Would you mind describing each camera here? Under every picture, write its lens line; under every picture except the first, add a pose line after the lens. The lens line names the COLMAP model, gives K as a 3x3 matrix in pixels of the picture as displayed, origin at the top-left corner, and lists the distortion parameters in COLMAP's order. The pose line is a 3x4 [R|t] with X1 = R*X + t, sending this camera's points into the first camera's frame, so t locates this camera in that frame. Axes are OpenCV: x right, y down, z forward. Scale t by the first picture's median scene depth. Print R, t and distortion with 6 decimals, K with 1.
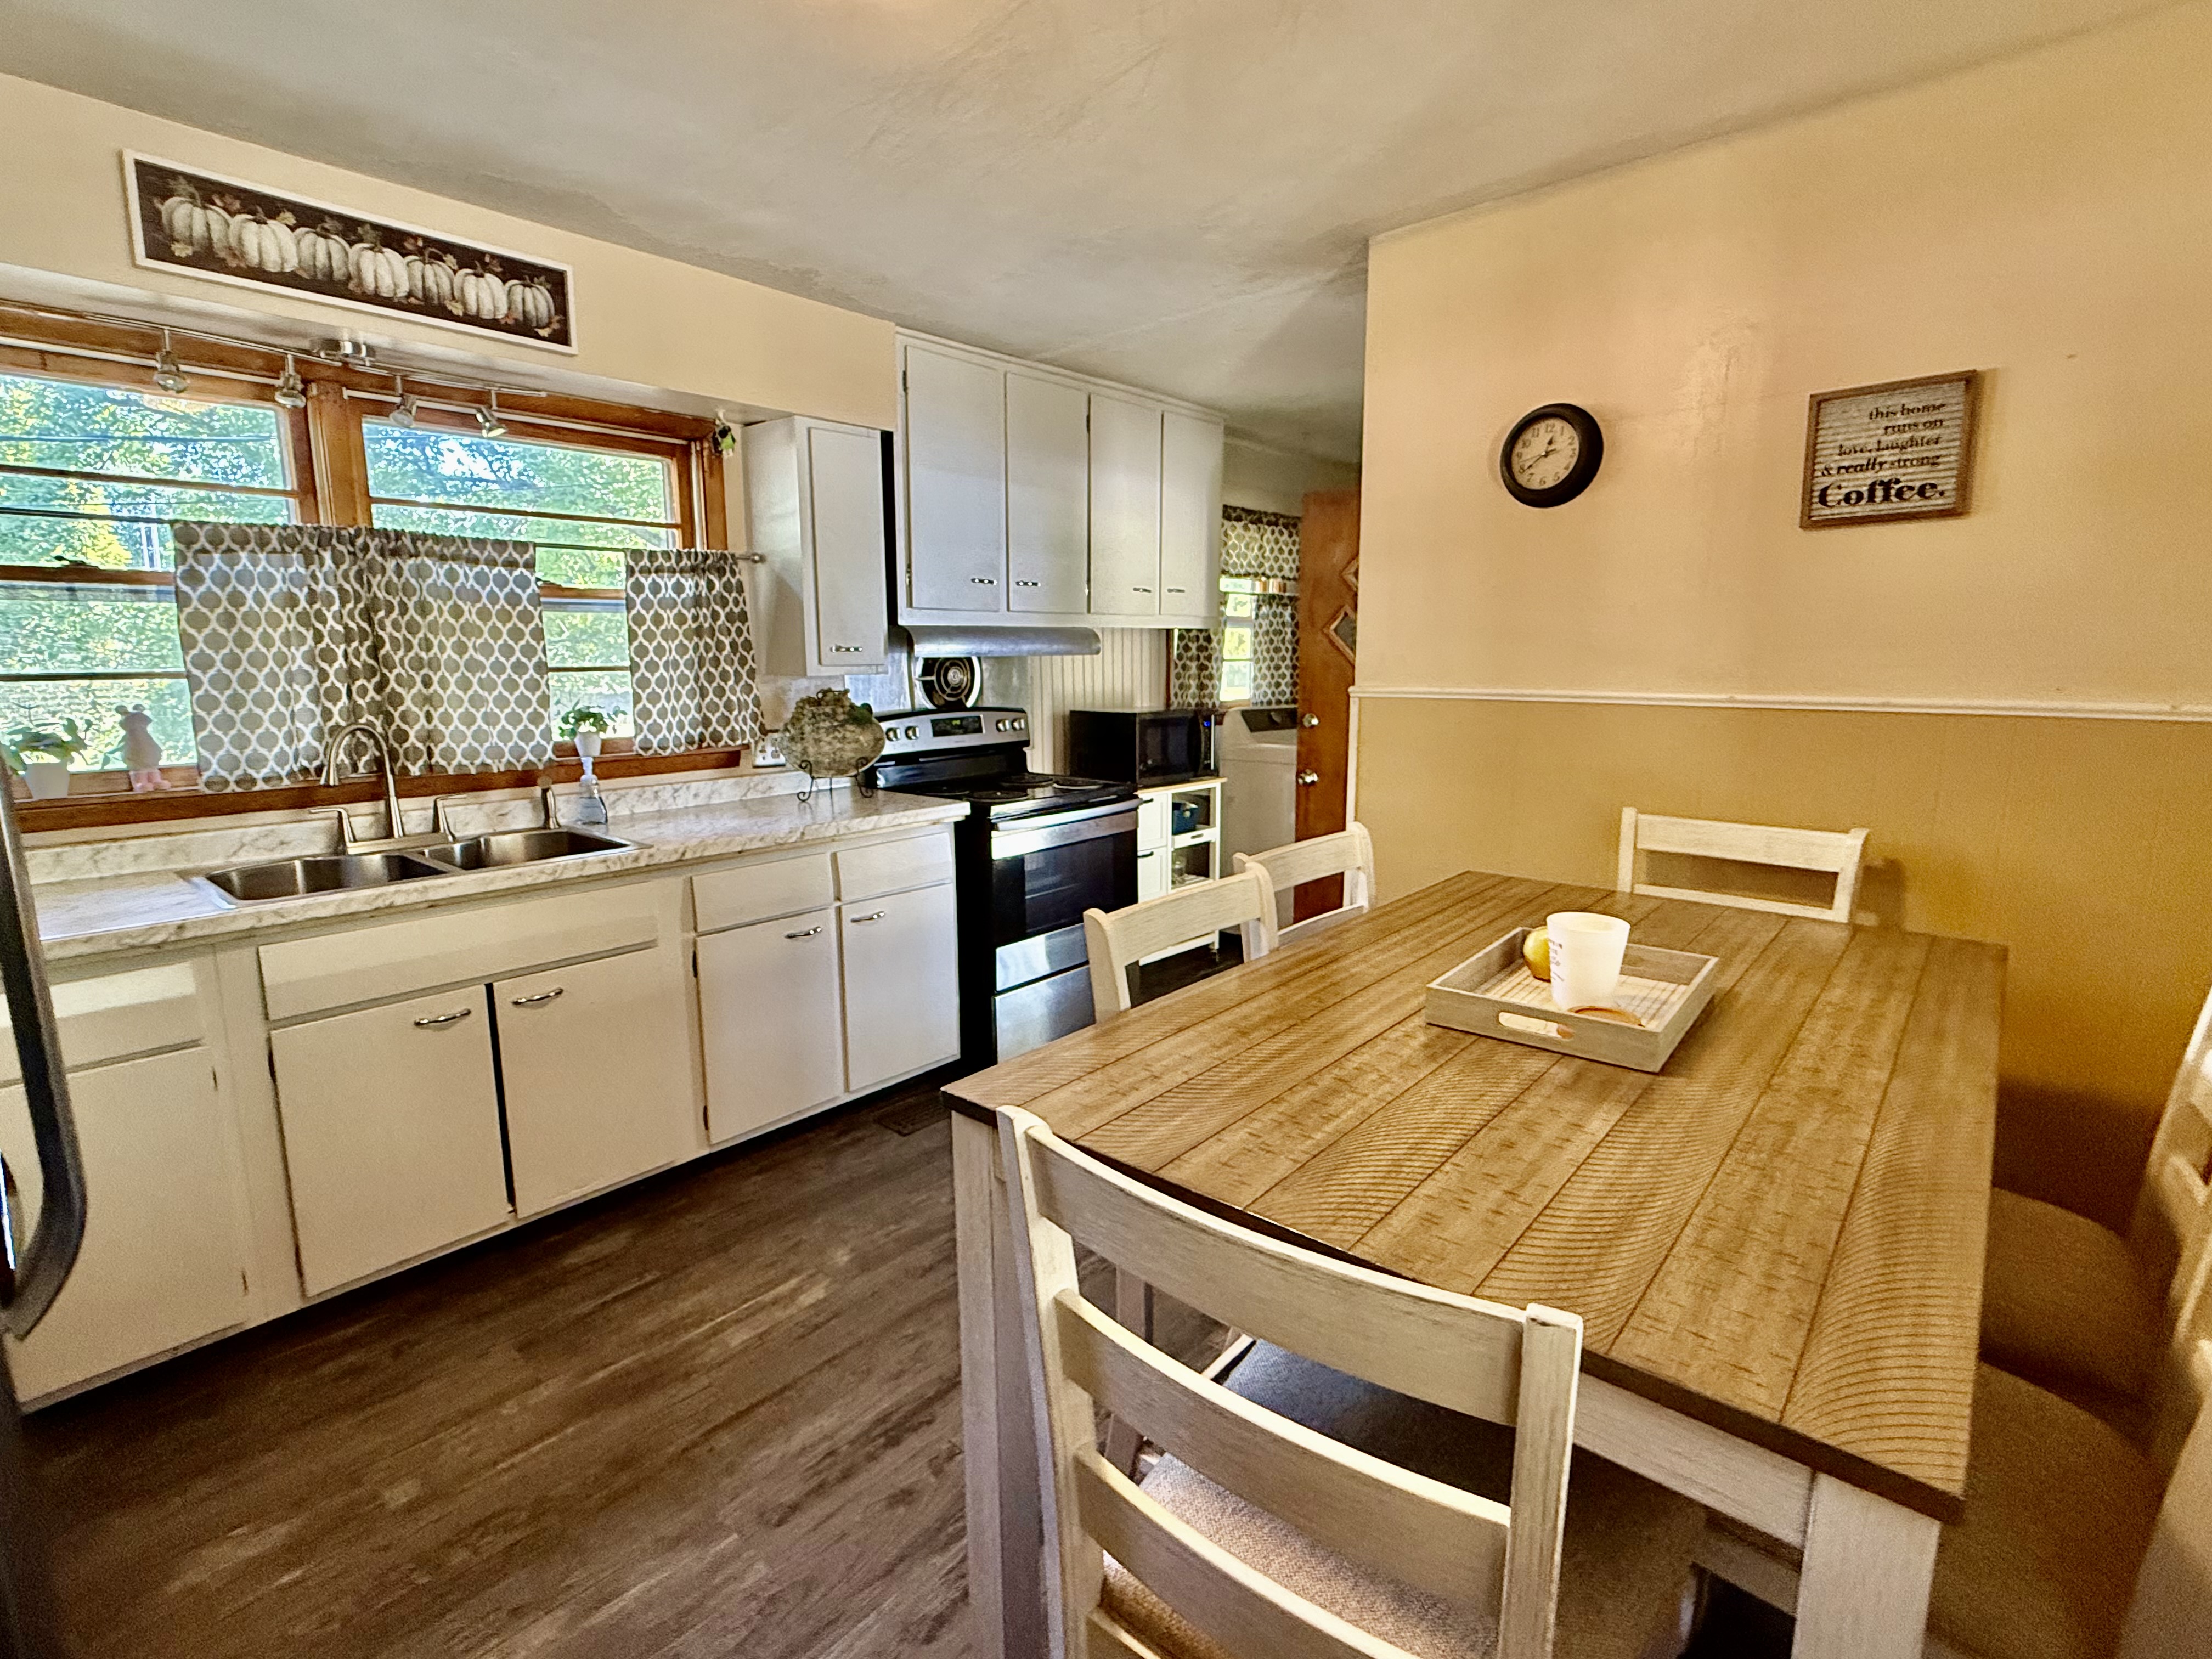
lens RADIAL K [[1059.5, 0, 1106.0], [0, 1059.5, 829.5], [0, 0, 1]] dist [-0.000886, -0.000260]
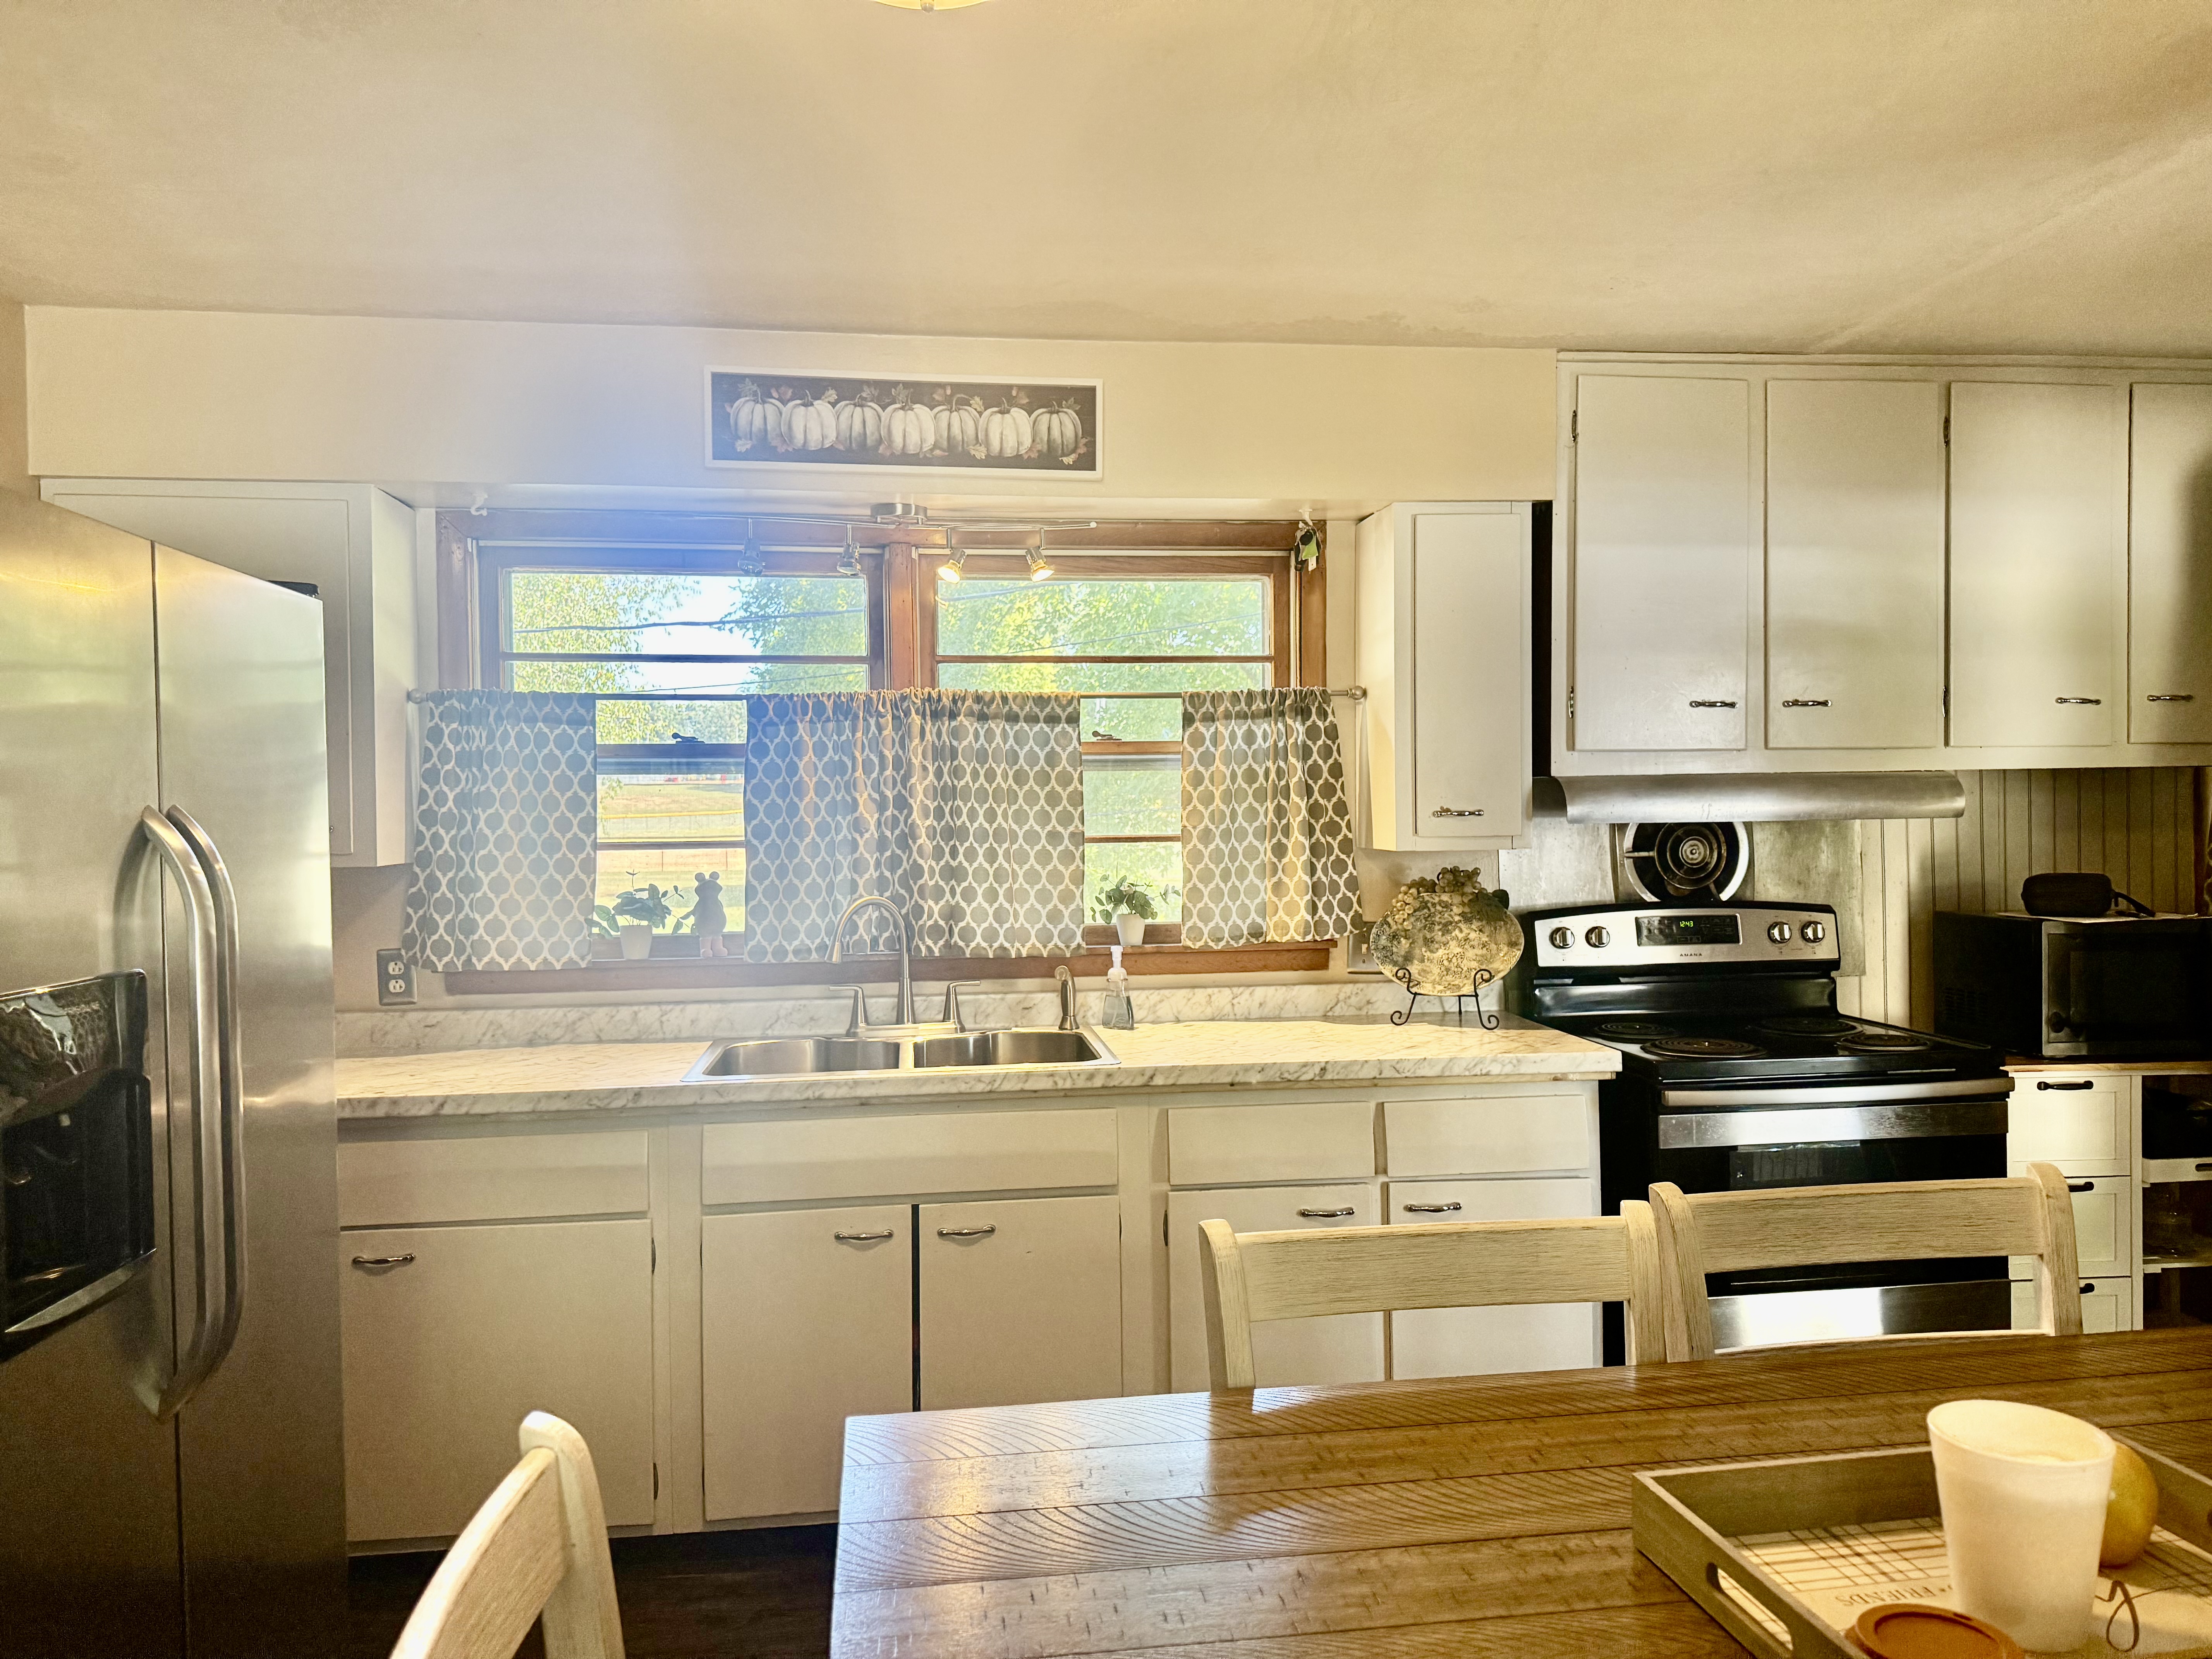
lens RADIAL K [[1546.9, 0, 1106.0], [0, 1546.9, 829.5], [0, 0, 1]] dist [0.157729, -0.215745]
pose [[0.748448, 0.003502, -0.663184, 0.322347], [-0.101662, 0.988773, -0.109511, -0.027684], [0.655355, 0.149384, 0.740401, 0.104464]]
